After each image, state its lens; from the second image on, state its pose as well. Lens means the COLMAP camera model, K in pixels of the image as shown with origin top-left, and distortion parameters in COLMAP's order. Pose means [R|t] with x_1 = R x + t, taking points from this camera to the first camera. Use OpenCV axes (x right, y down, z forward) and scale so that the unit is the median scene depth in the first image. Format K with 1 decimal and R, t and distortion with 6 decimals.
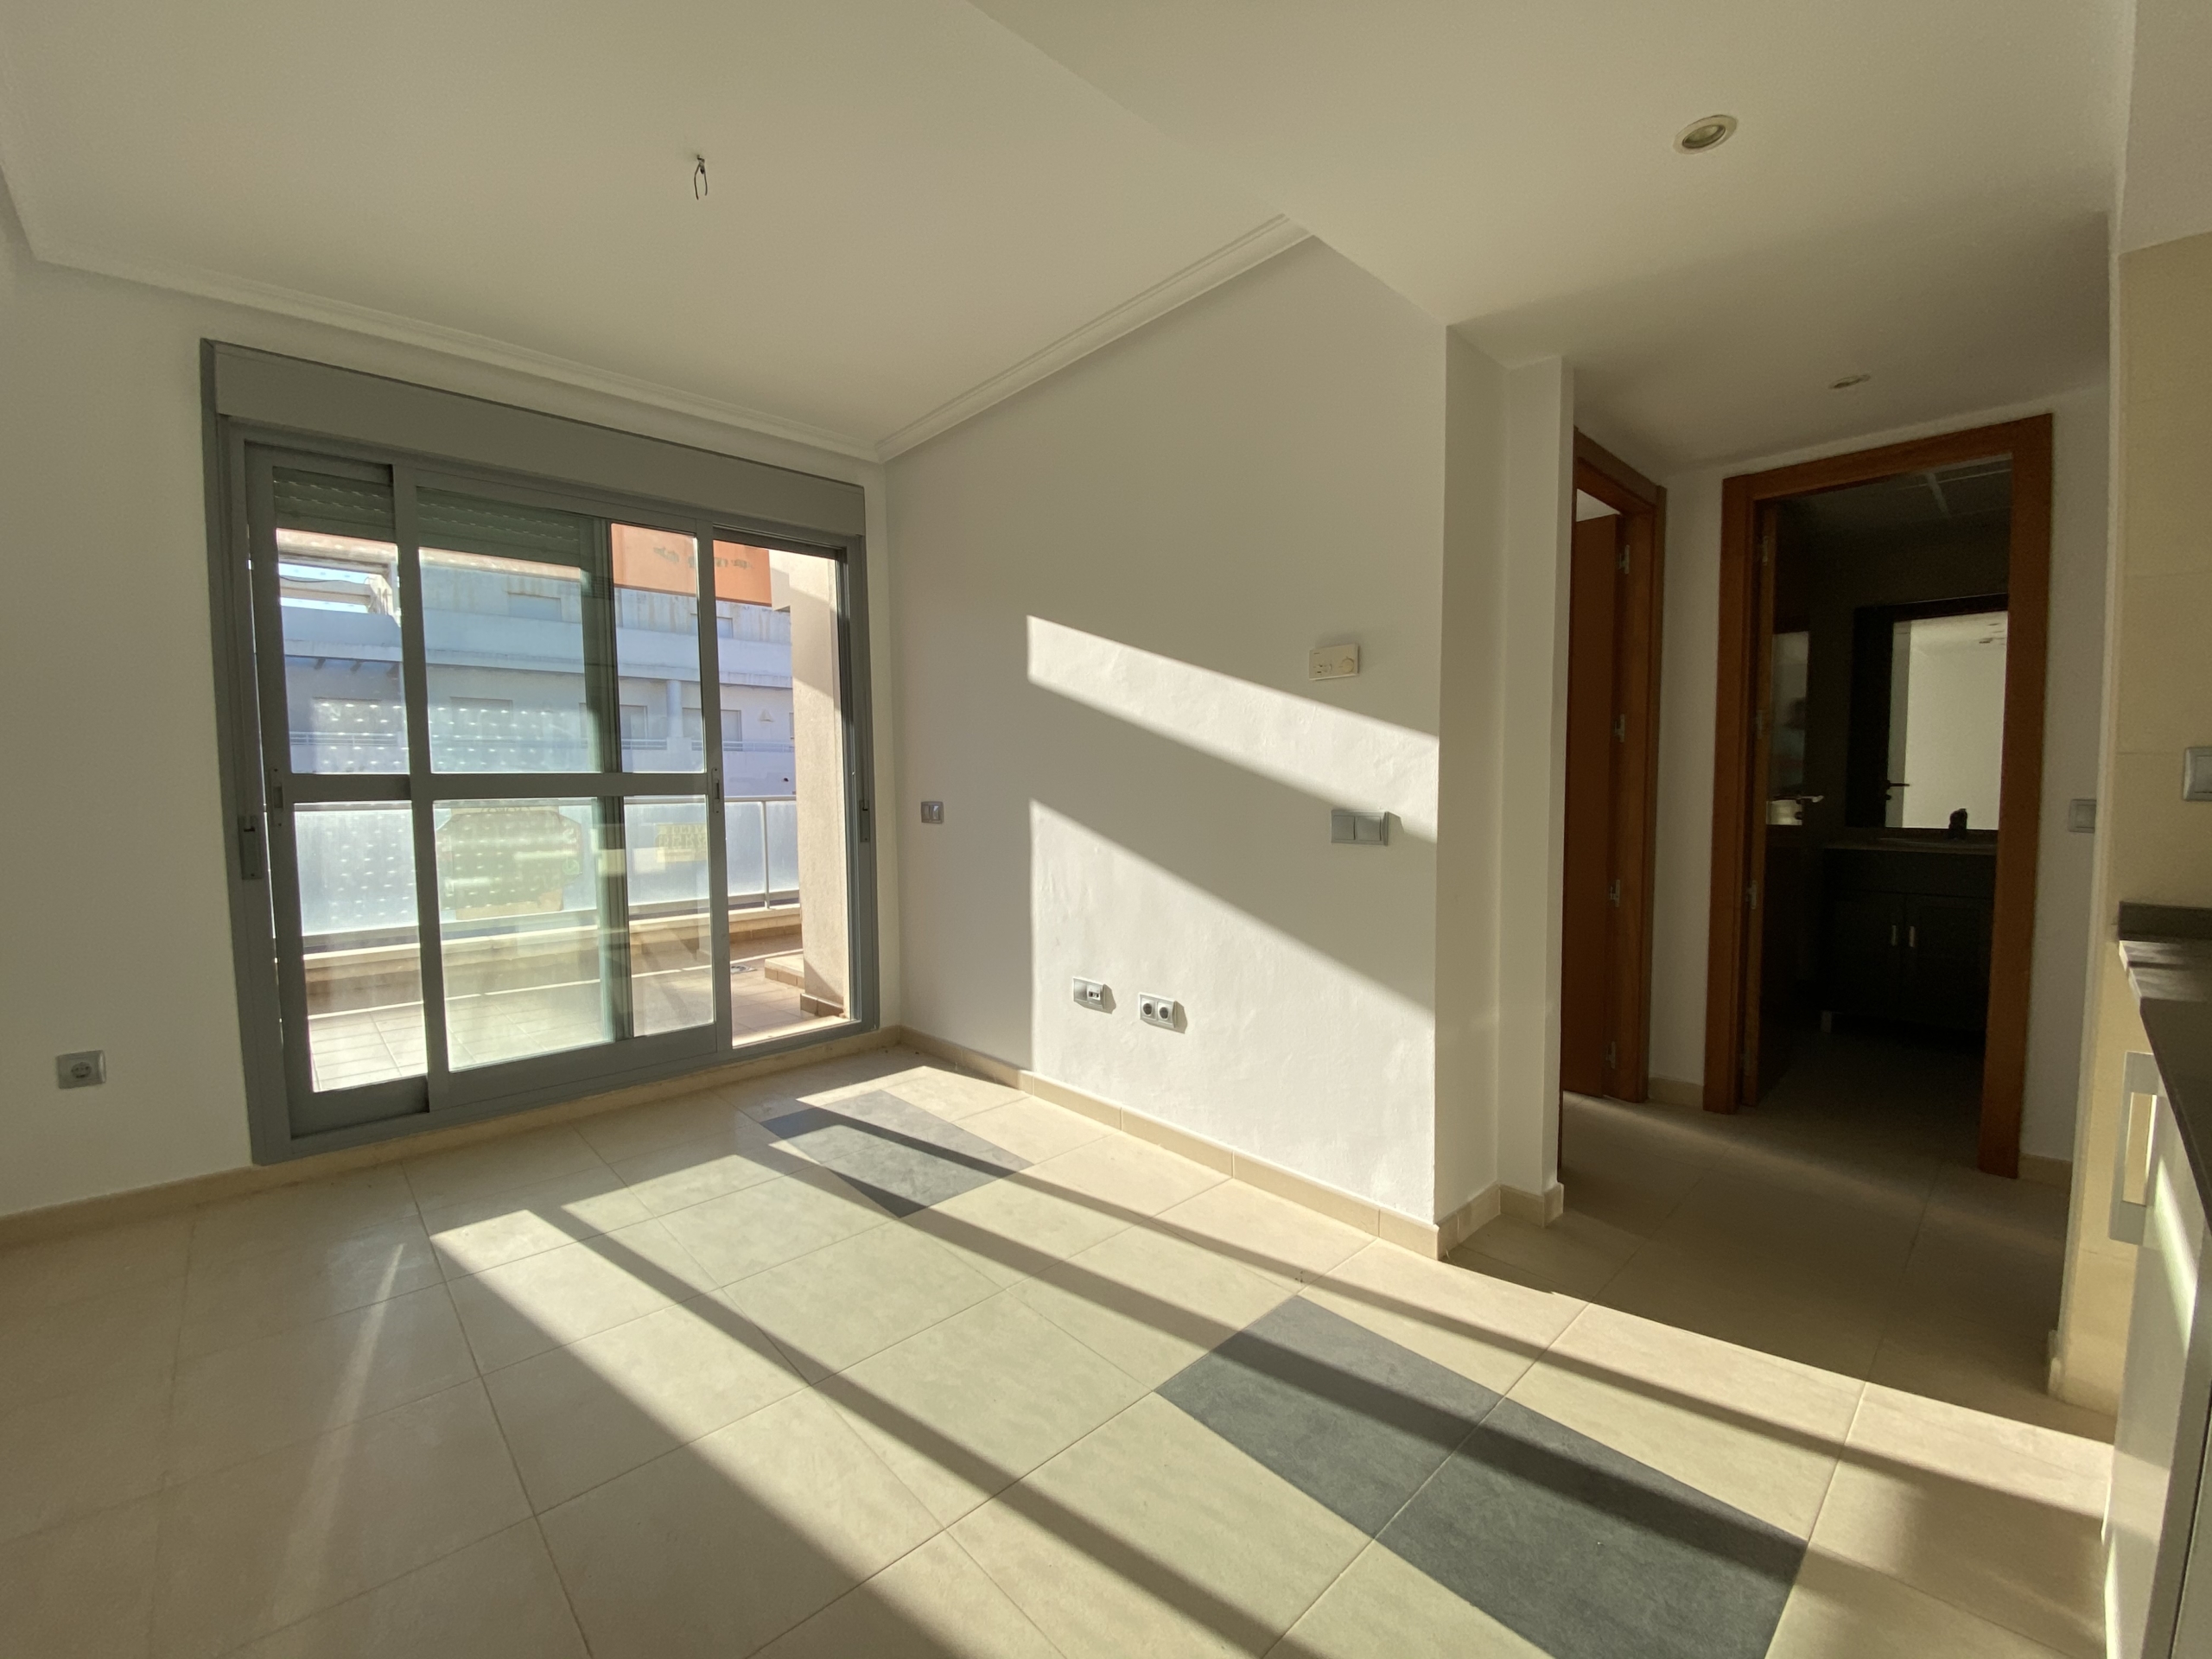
lens RADIAL K [[893.8, 0, 1106.0], [0, 893.8, 829.5], [0, 0, 1]] dist [-0.000664, -0.000064]
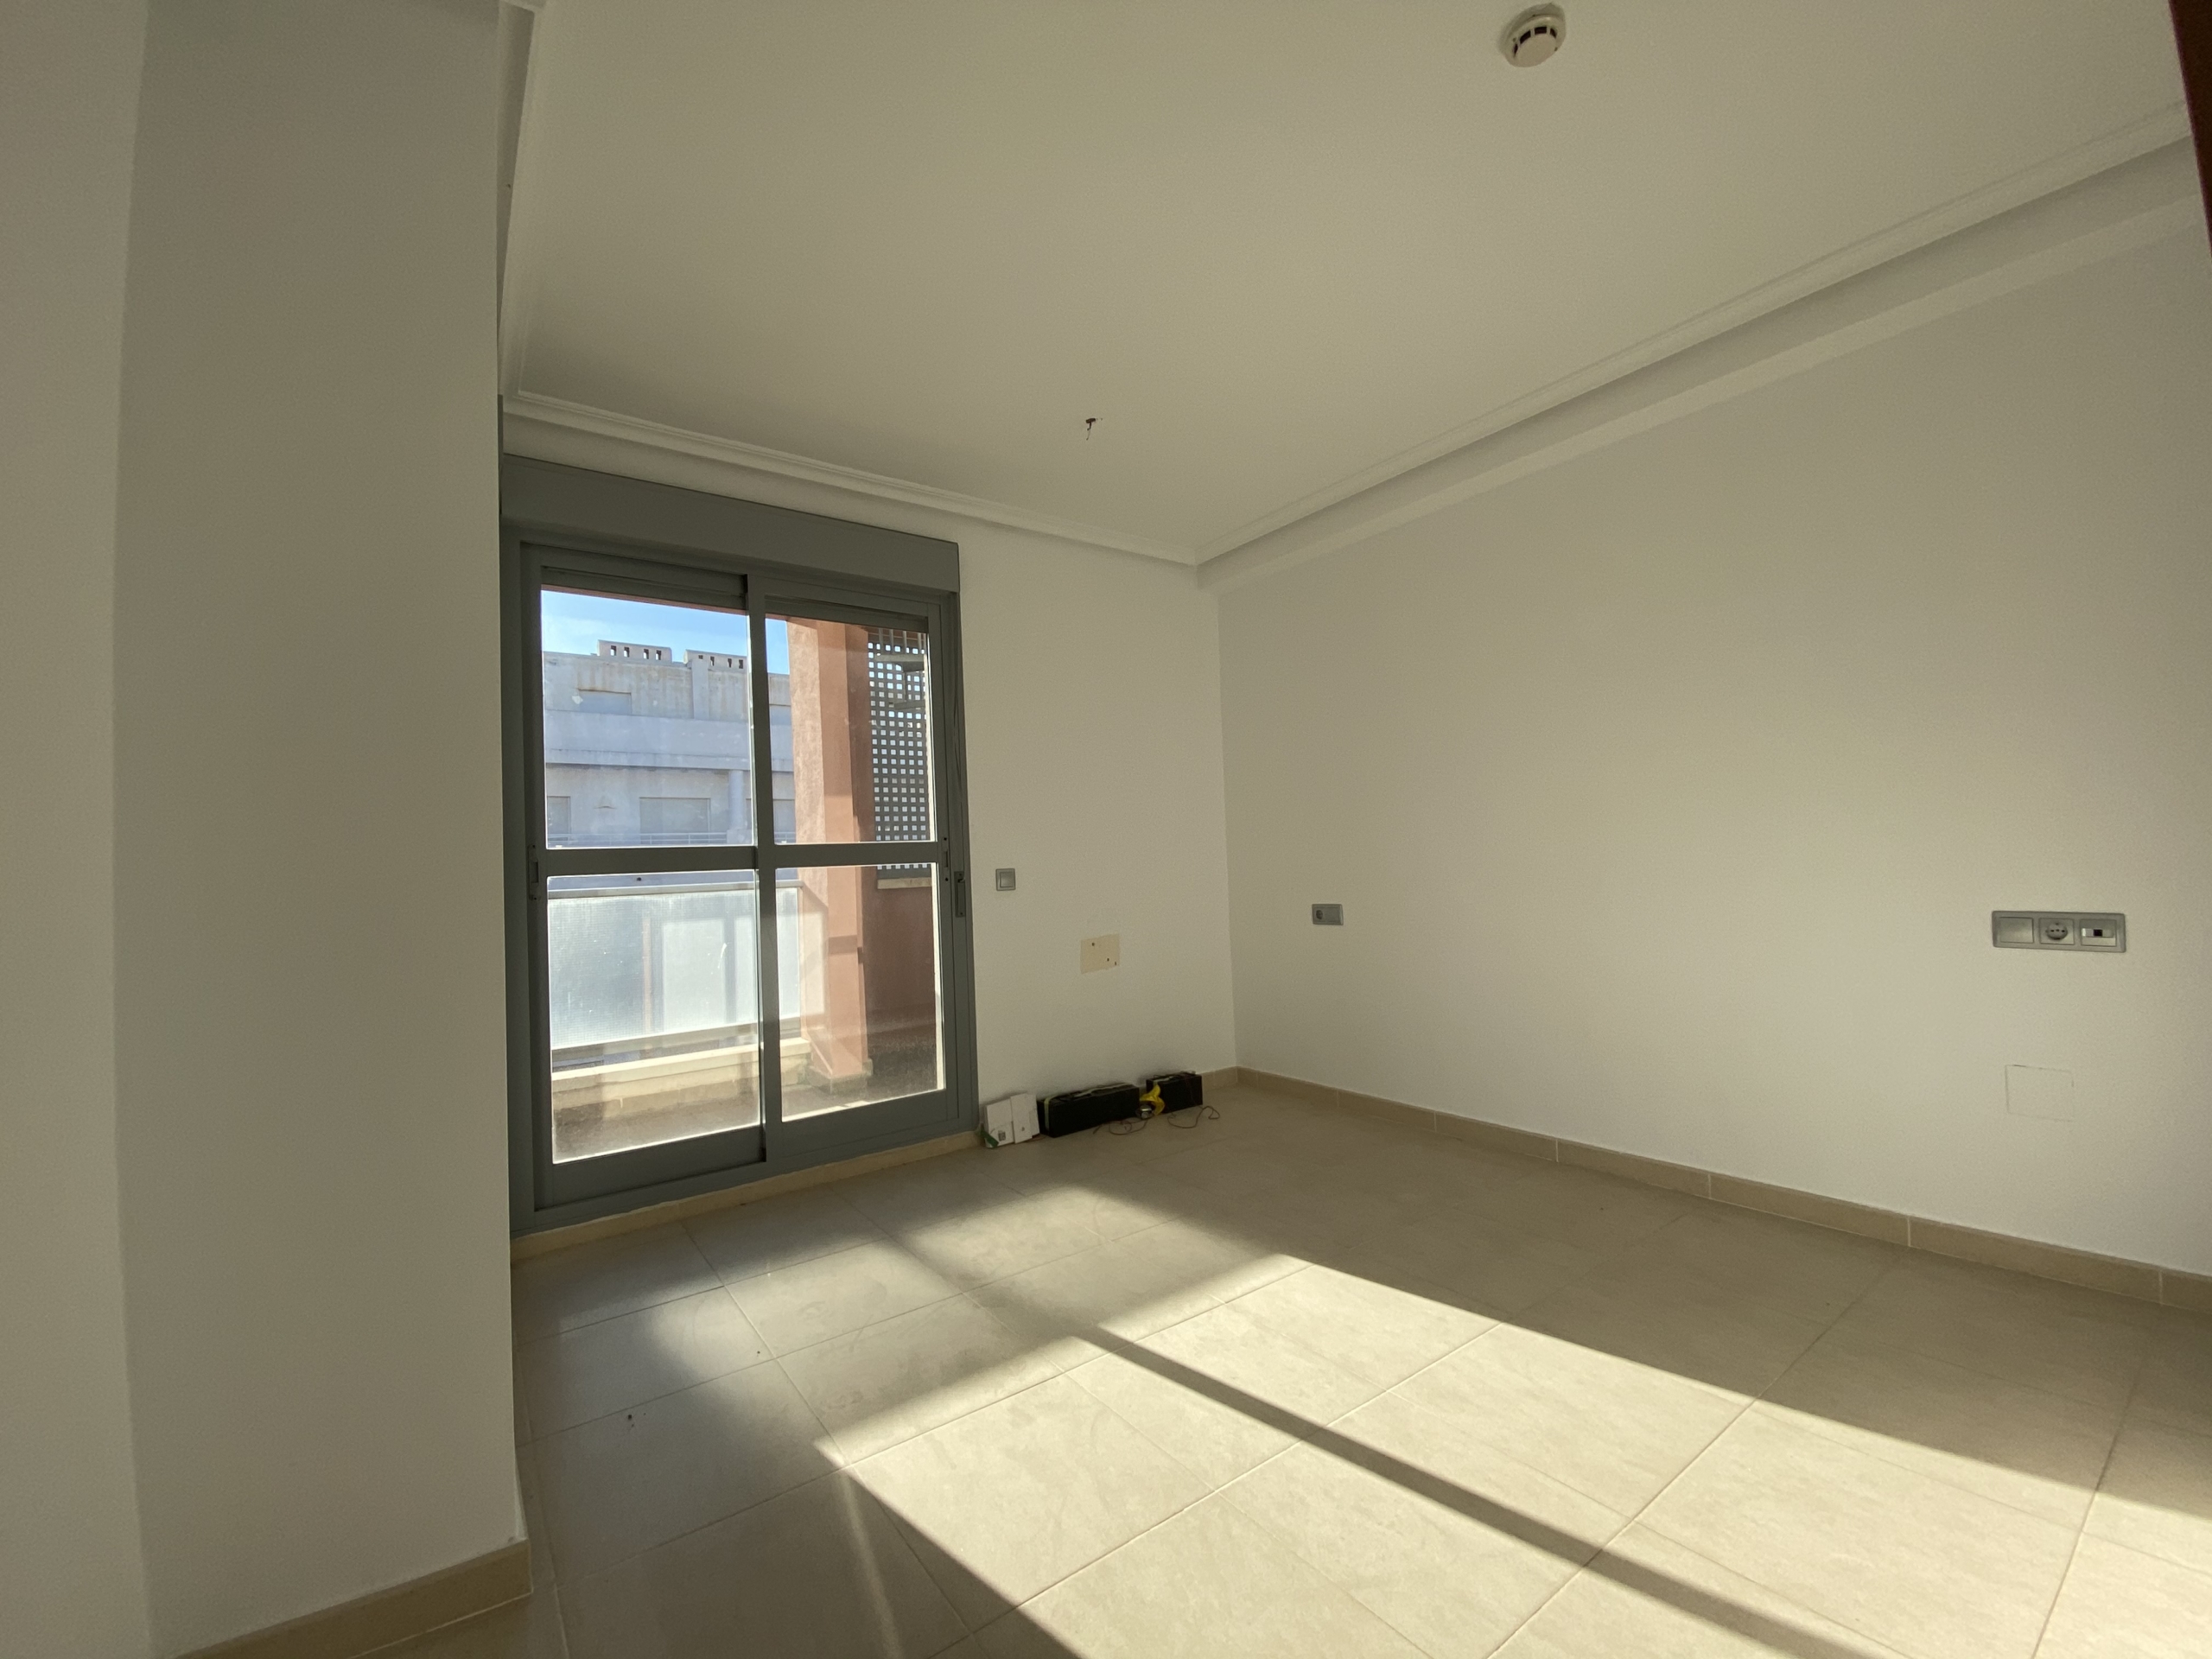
lens RADIAL K [[893.8, 0, 1106.0], [0, 893.8, 829.5], [0, 0, 1]] dist [-0.000664, -0.000064]
pose [[0.986120, -0.017610, 0.165100, -0.438667], [0.030461, 0.996671, -0.075630, 0.011688], [-0.163218, 0.079610, 0.983373, -0.136673]]
